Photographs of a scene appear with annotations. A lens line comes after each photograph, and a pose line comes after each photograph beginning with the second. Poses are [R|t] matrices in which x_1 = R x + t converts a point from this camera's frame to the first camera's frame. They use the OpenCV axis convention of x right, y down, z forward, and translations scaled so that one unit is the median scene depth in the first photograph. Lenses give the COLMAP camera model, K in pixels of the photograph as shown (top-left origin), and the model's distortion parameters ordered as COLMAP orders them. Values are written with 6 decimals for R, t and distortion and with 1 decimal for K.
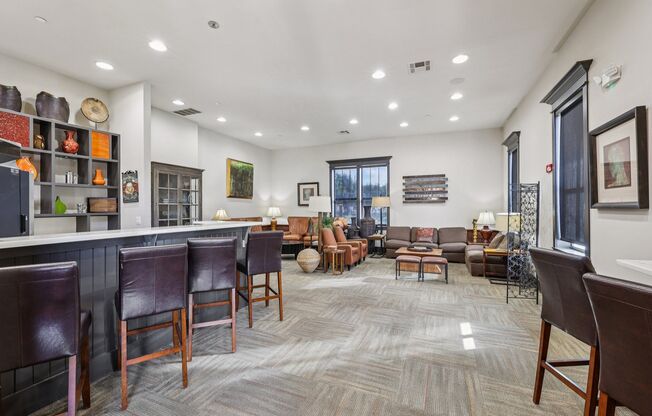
lens RADIAL K [[275.4, 0, 326.0], [0, 275.4, 208.0], [0, 0, 1]] dist [-0.003459, -0.000452]
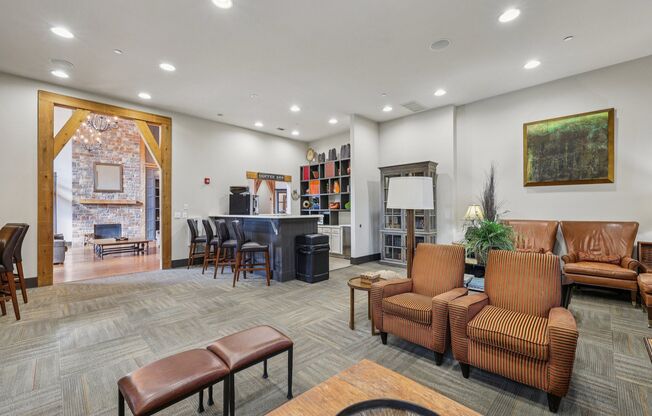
lens RADIAL K [[270.6, 0, 326.0], [0, 270.6, 208.0], [0, 0, 1]] dist [0.000290, 0.000120]
pose [[-0.373364, -0.004146, -0.927676, 0.766262], [0.005397, 0.999963, -0.006641, 0.023891], [0.927669, -0.007486, -0.373328, 1.612153]]
